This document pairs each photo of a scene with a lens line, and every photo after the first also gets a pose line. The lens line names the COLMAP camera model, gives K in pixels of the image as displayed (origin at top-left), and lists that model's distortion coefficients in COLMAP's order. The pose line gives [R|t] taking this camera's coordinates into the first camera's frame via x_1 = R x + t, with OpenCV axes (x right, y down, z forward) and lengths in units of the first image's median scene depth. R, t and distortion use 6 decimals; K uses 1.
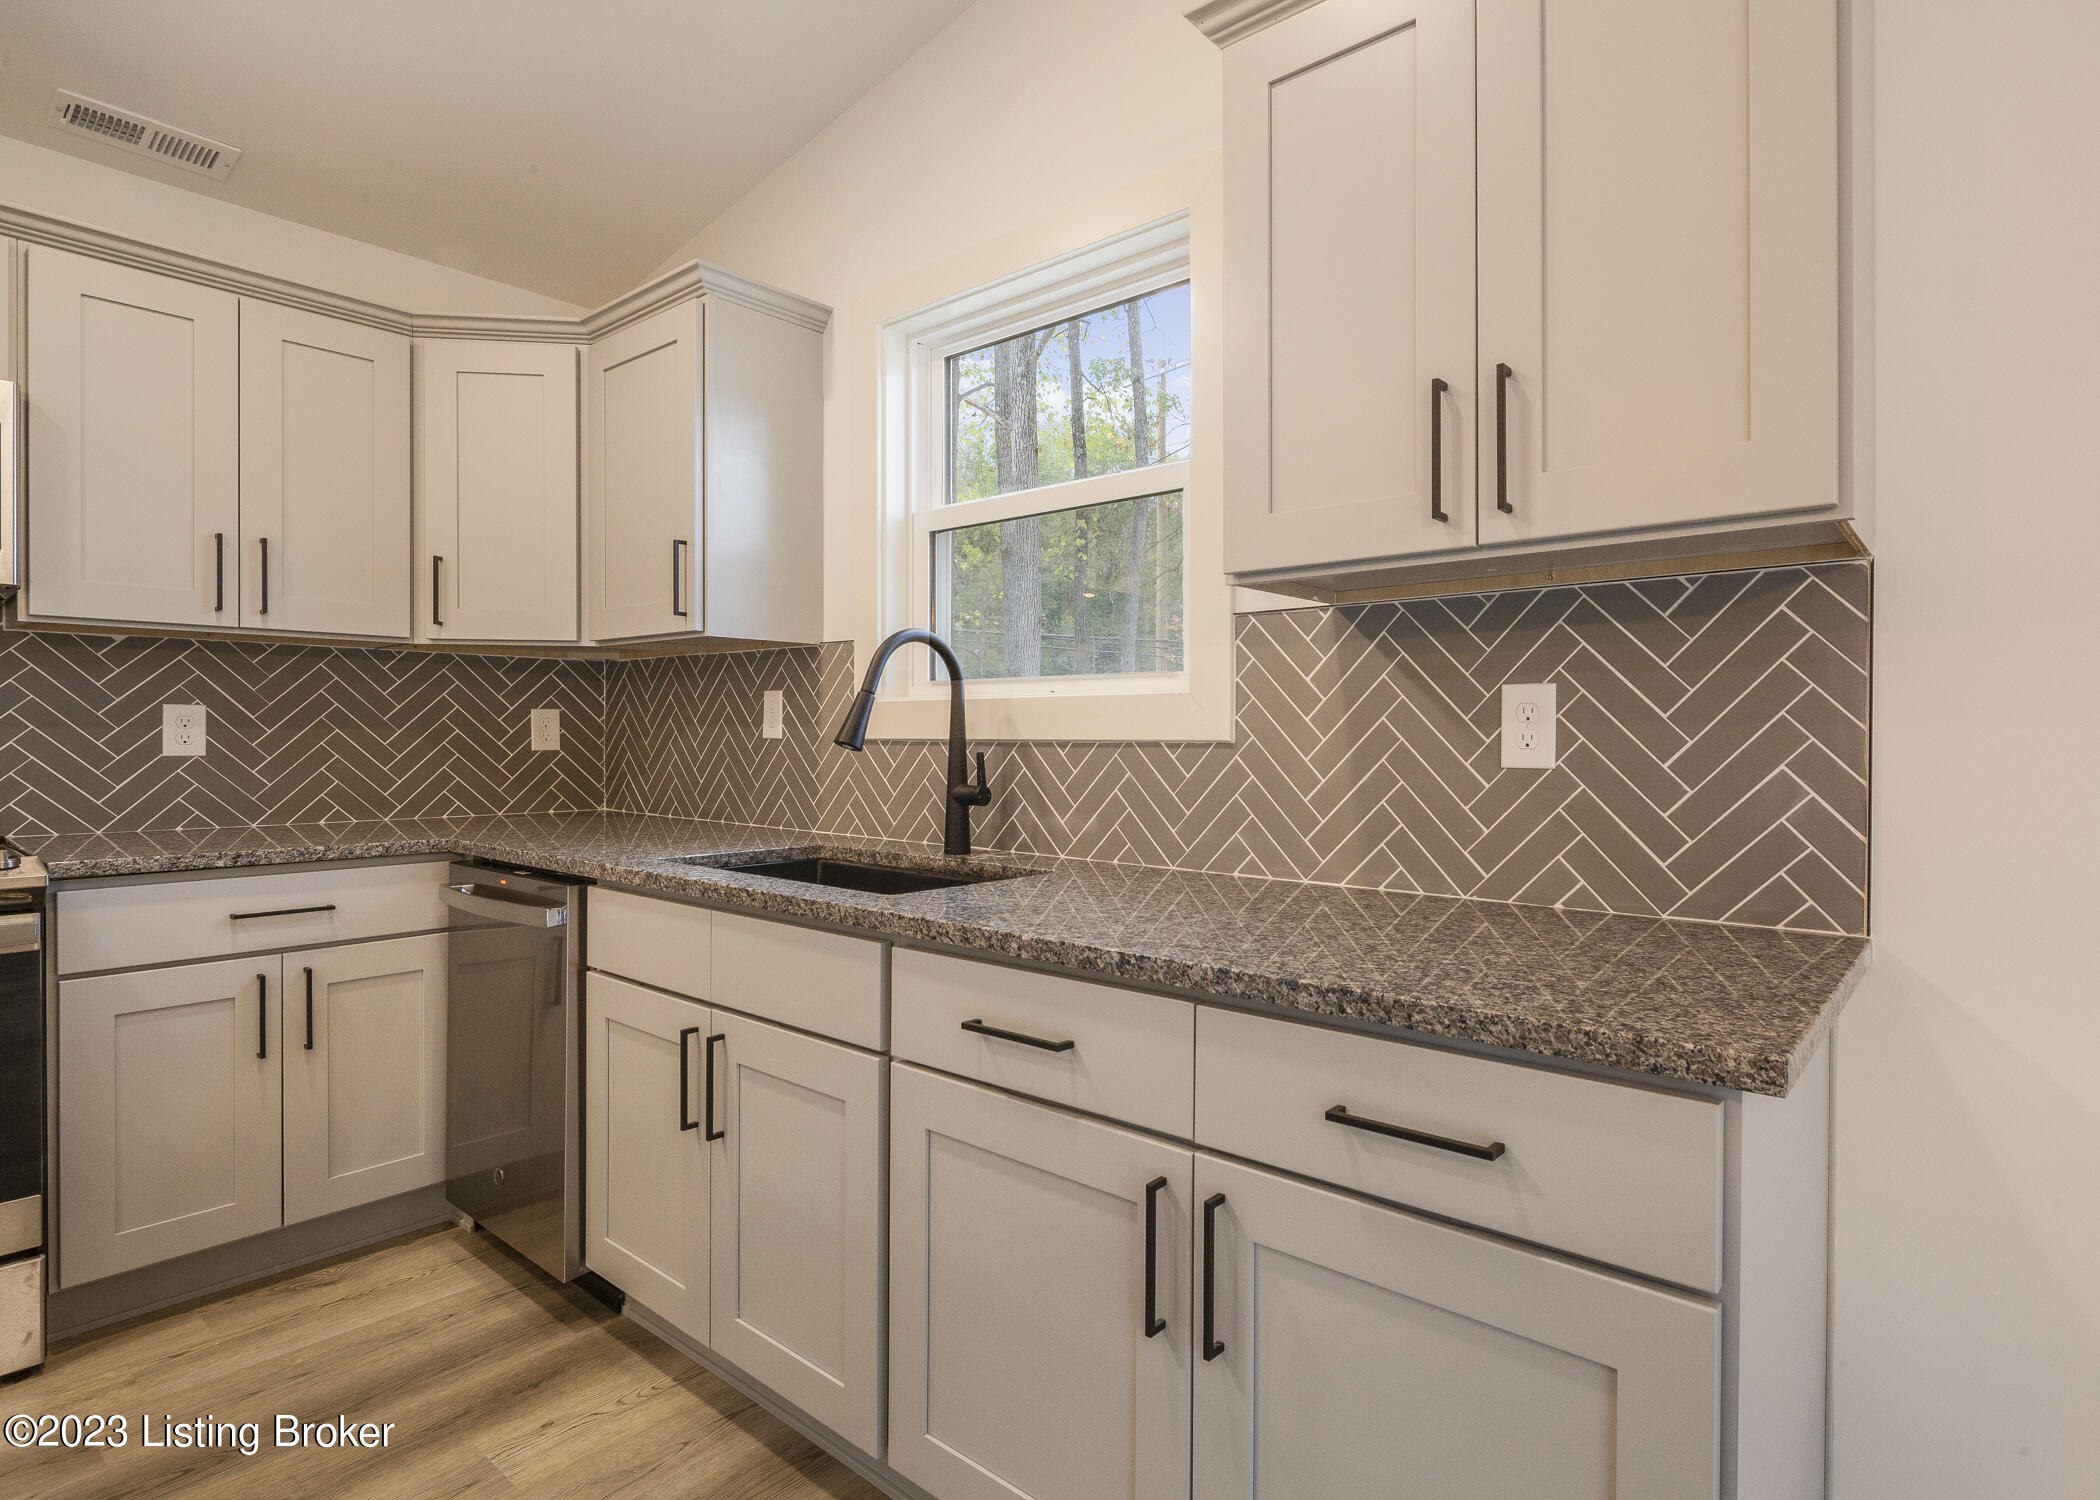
lens RADIAL K [[1106.5, 0, 1133.4], [0, 1106.5, 742.7], [0, 0, 1]] dist [-0.002923, 0.000160]
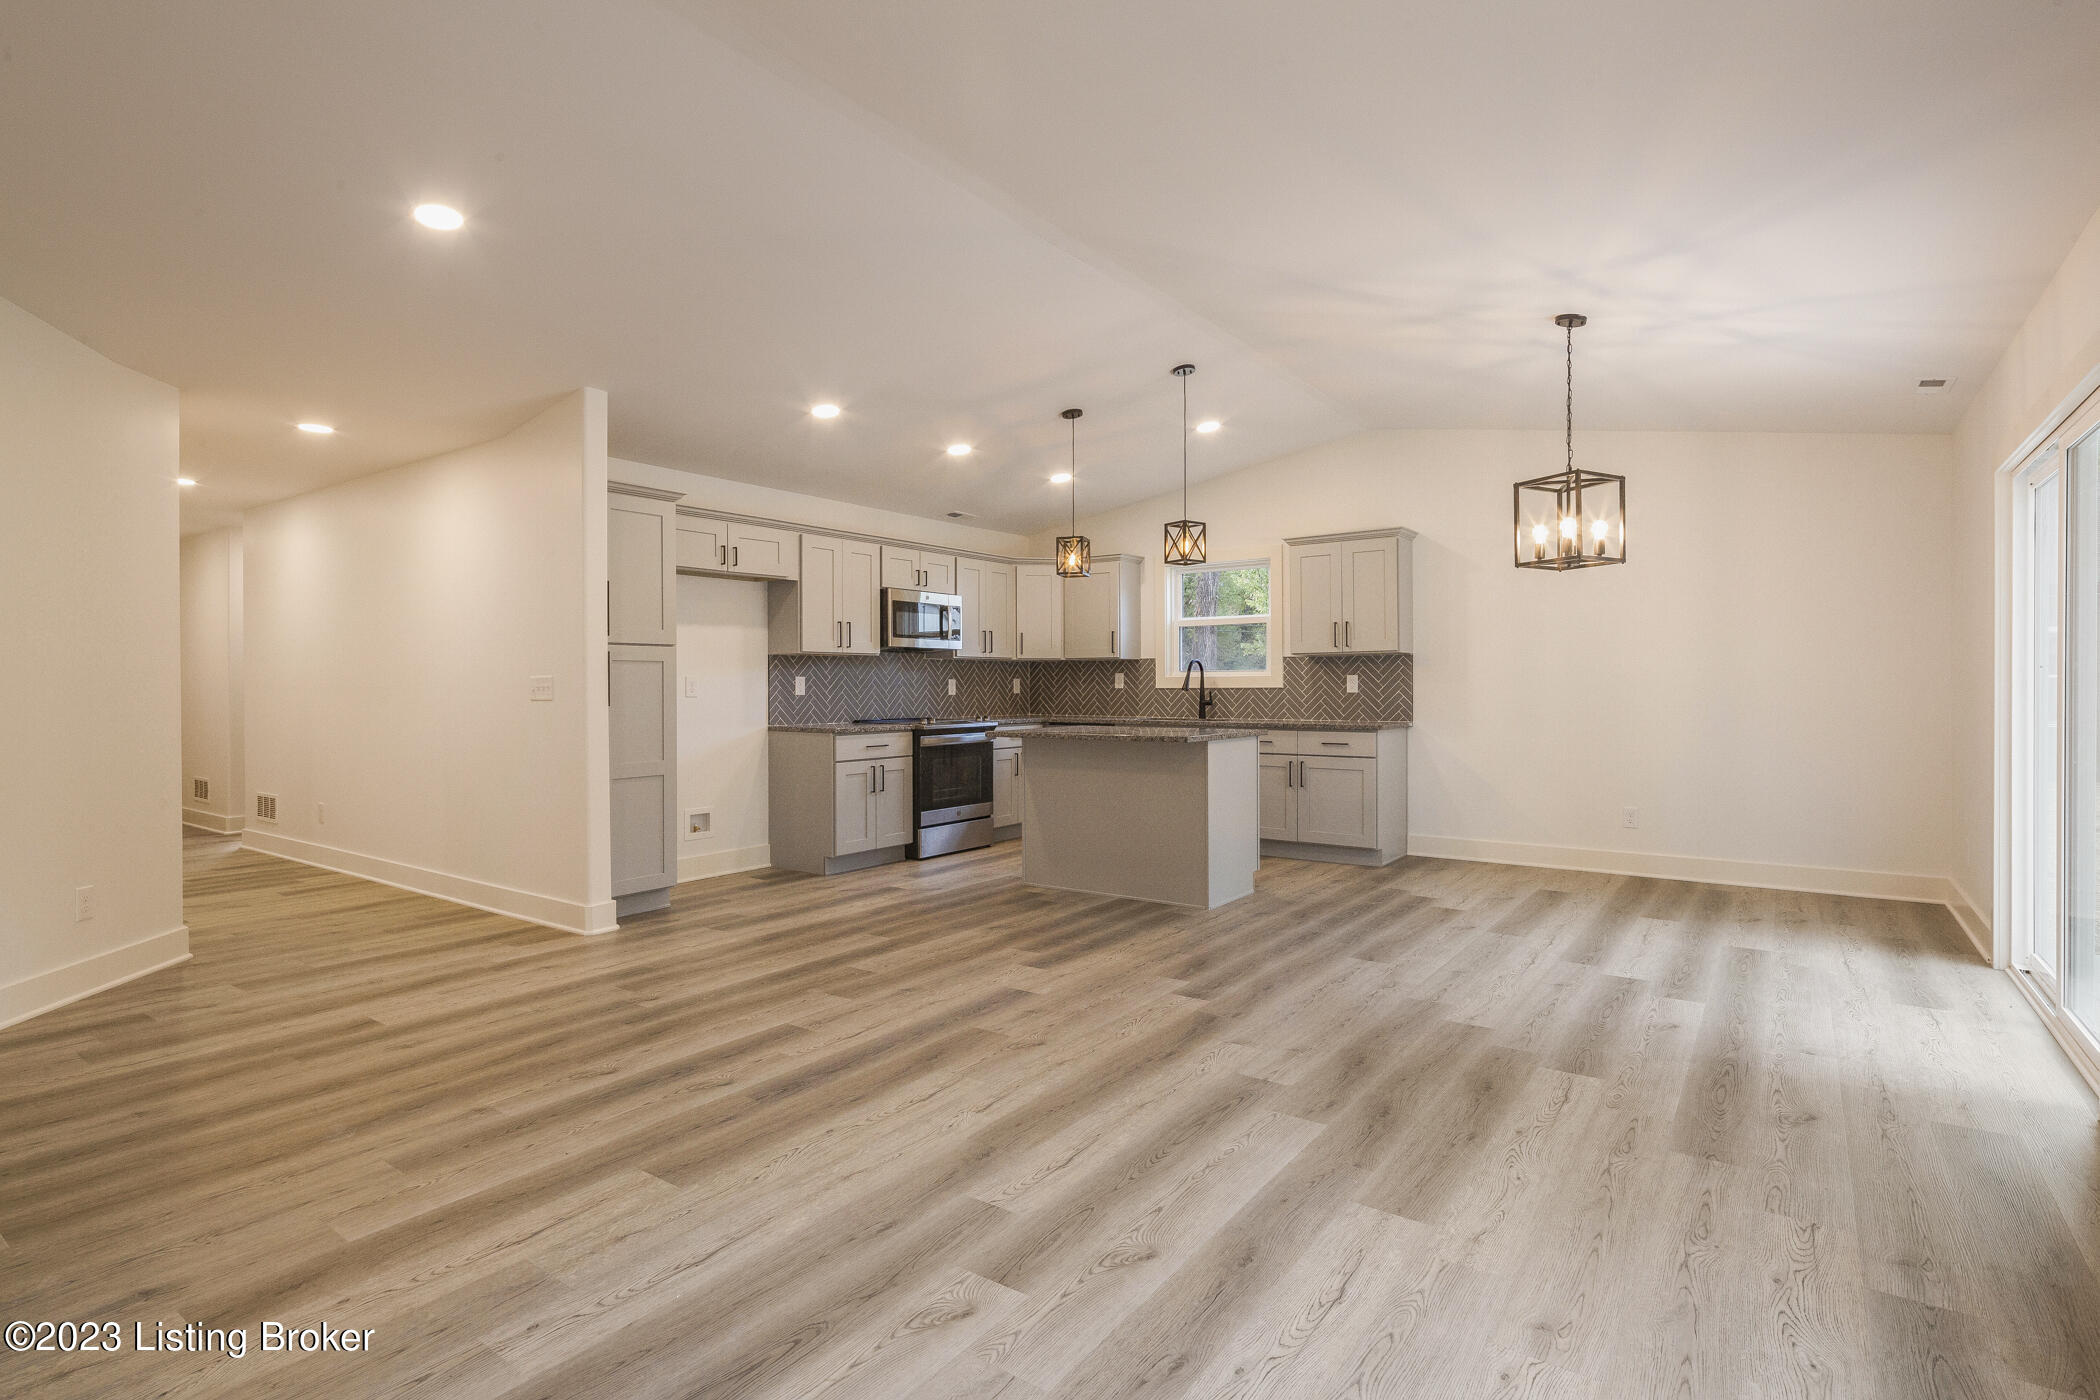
lens RADIAL K [[1016.6, 0, 1067.2], [0, 1016.6, 689.7], [0, 0, 1]] dist [0.006510, -0.005617]
pose [[0.998407, -0.008039, 0.055854, -0.936961], [0.008245, 0.999960, -0.003468, 0.012790], [-0.055824, 0.003923, 0.998433, -2.779575]]
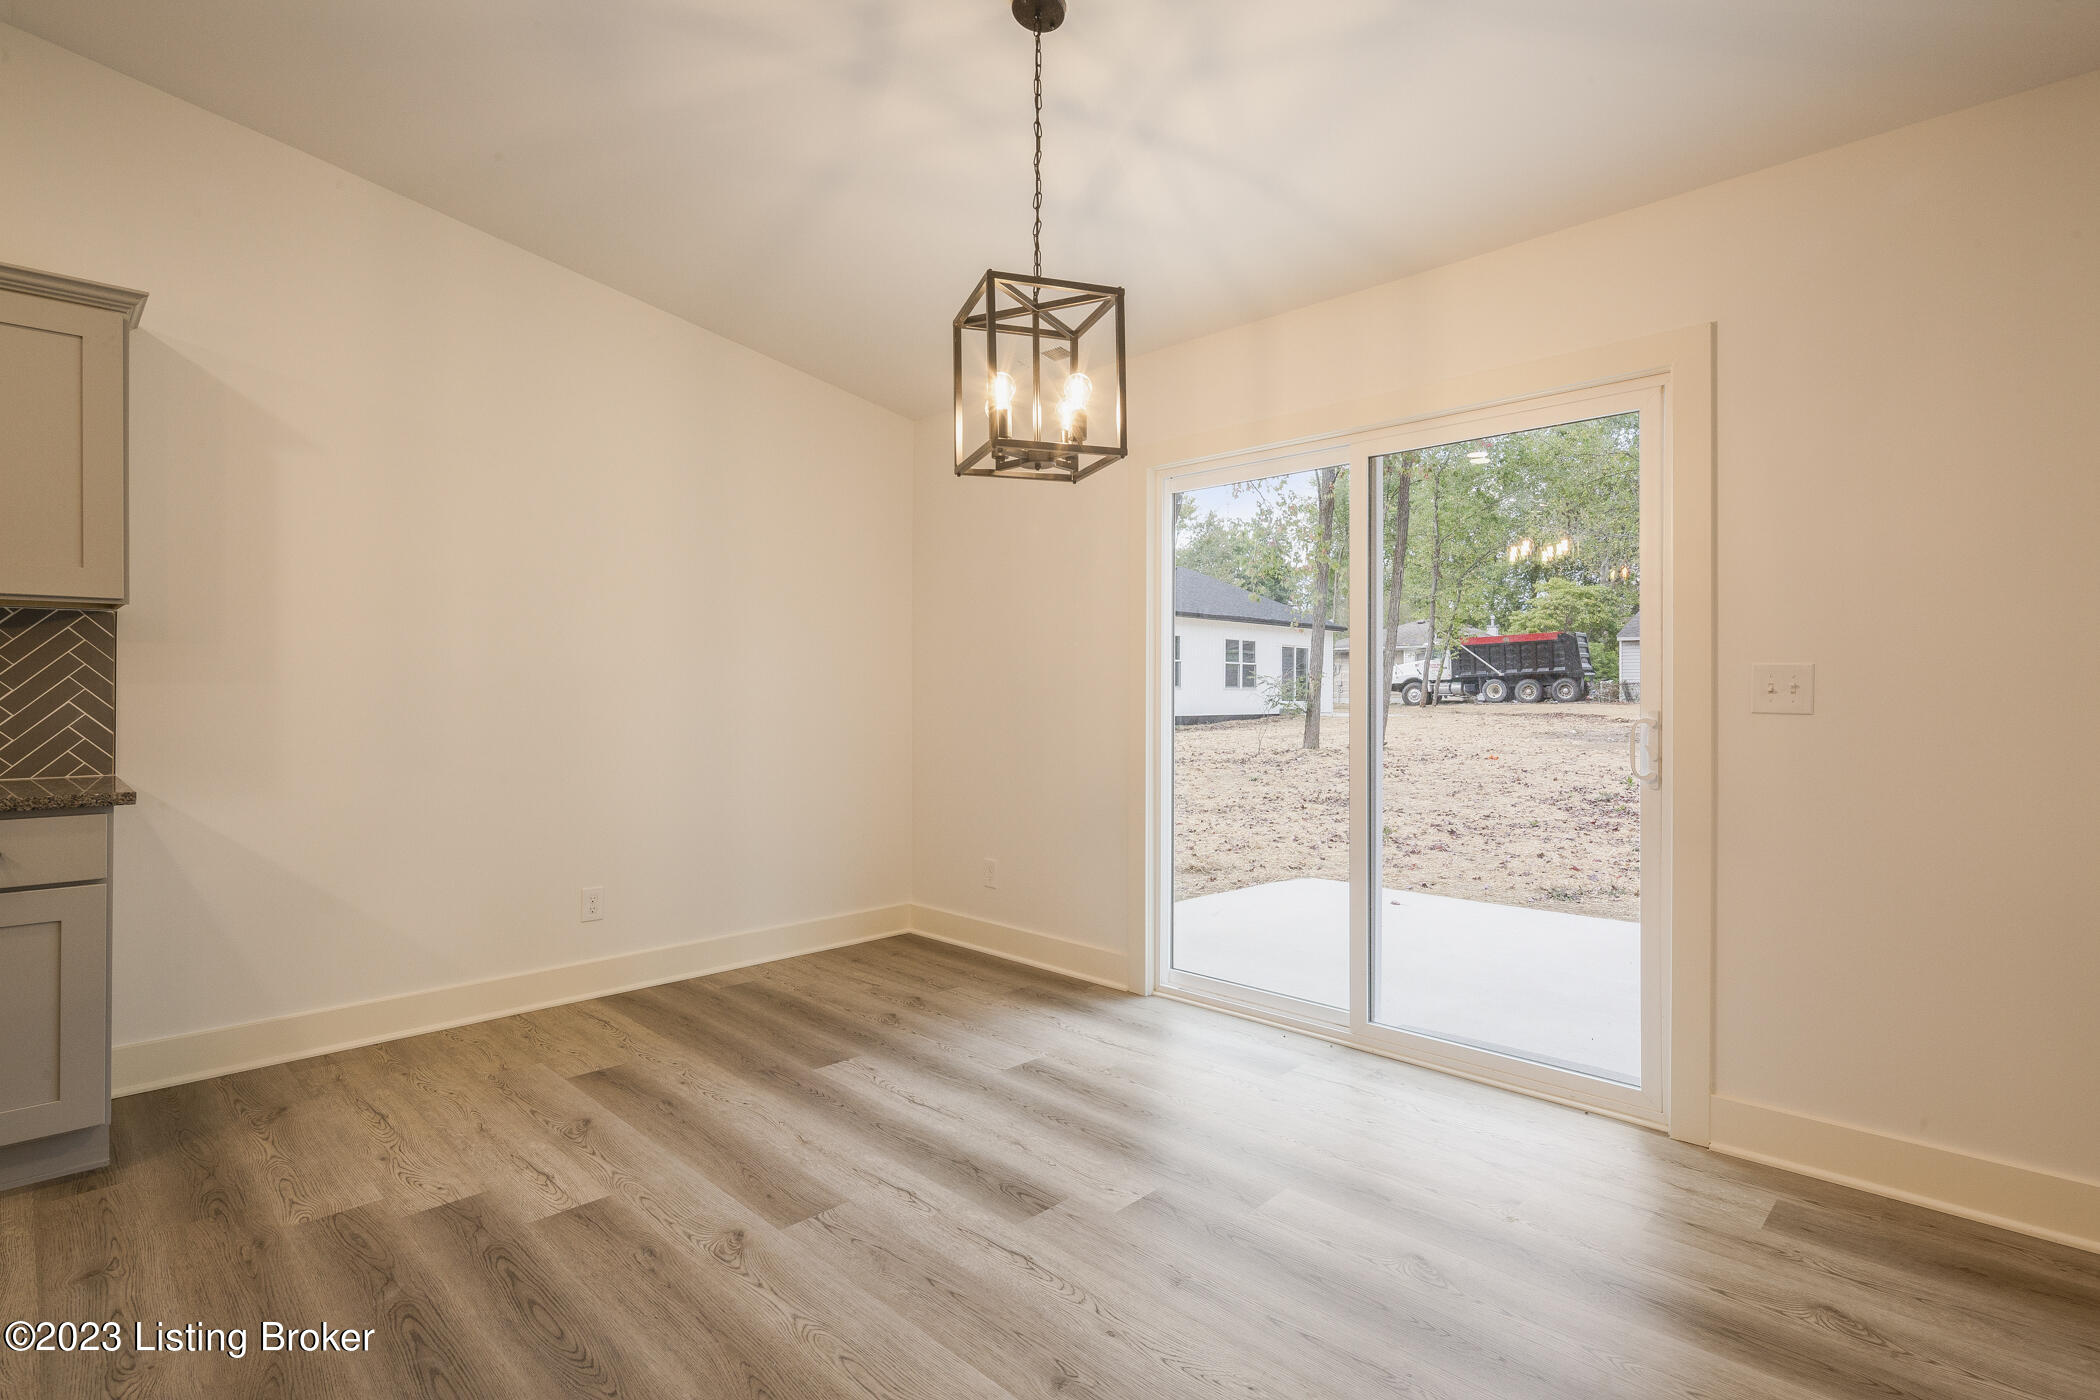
lens RADIAL K [[1016.6, 0, 1079.7], [0, 1016.6, 686.1], [0, 0, 1]] dist [0.006510, -0.005617]
pose [[0.084973, -0.000825, 0.996383, -0.887383], [0.003194, 0.999995, 0.000556, -0.002372], [-0.996378, 0.003135, 0.084975, -0.822367]]
